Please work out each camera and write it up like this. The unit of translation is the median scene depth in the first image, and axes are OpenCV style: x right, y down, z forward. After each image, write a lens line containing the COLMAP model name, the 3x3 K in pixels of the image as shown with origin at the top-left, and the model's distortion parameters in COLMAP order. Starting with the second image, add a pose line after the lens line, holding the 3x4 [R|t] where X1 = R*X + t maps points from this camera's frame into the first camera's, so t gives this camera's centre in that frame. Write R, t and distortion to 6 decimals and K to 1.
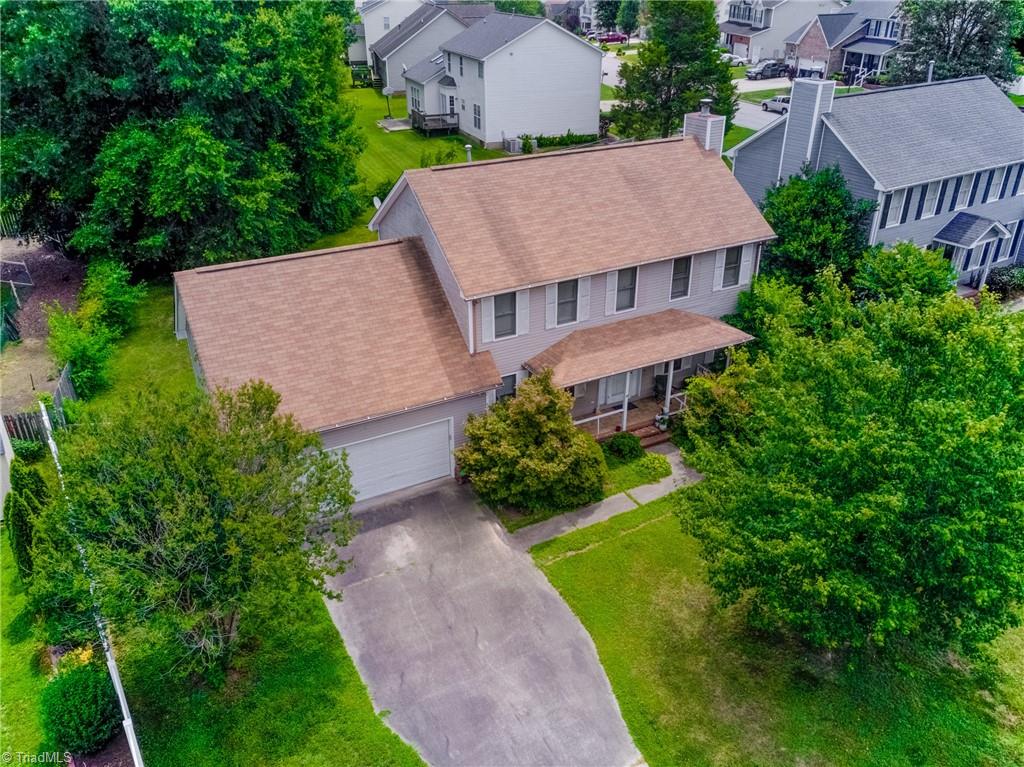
lens RADIAL K [[810.7, 0, 496.4], [0, 810.7, 382.3], [0, 0, 1]] dist [0.030951, 0.000408]
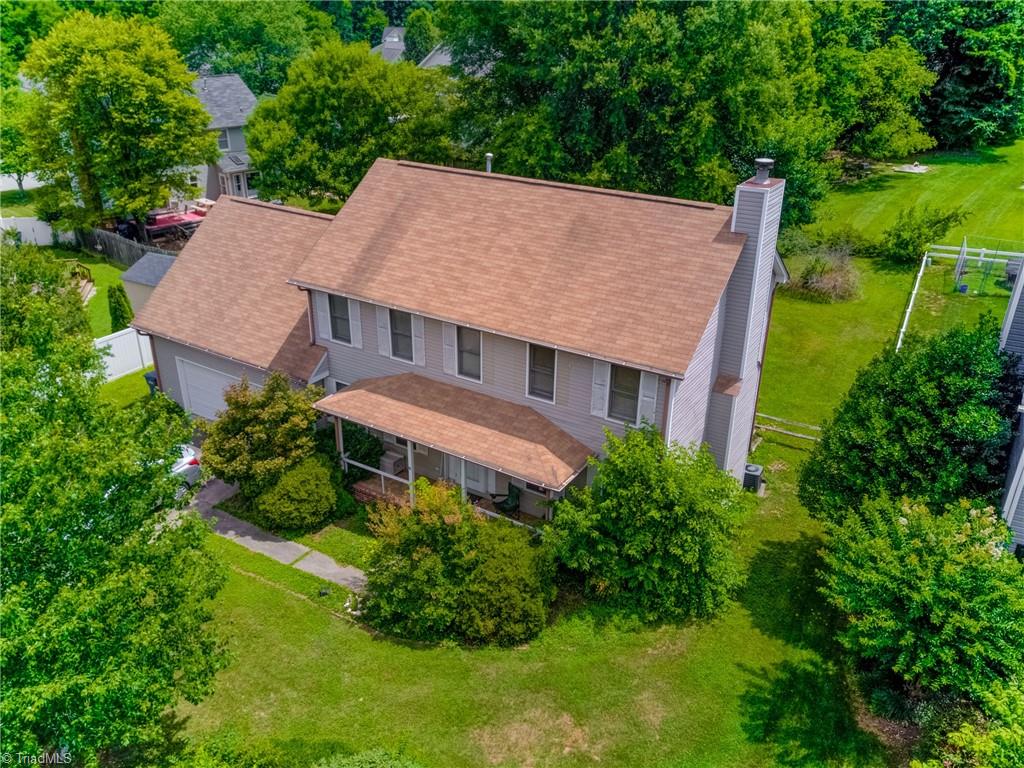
lens RADIAL K [[810.7, 0, 496.4], [0, 810.7, 382.8], [0, 0, 1]] dist [0.030951, 0.000408]
pose [[0.499877, 0.394831, -0.770864, 0.756831], [-0.404872, 0.893335, 0.195015, -0.240698], [0.765638, 0.214617, 0.606414, 0.507417]]
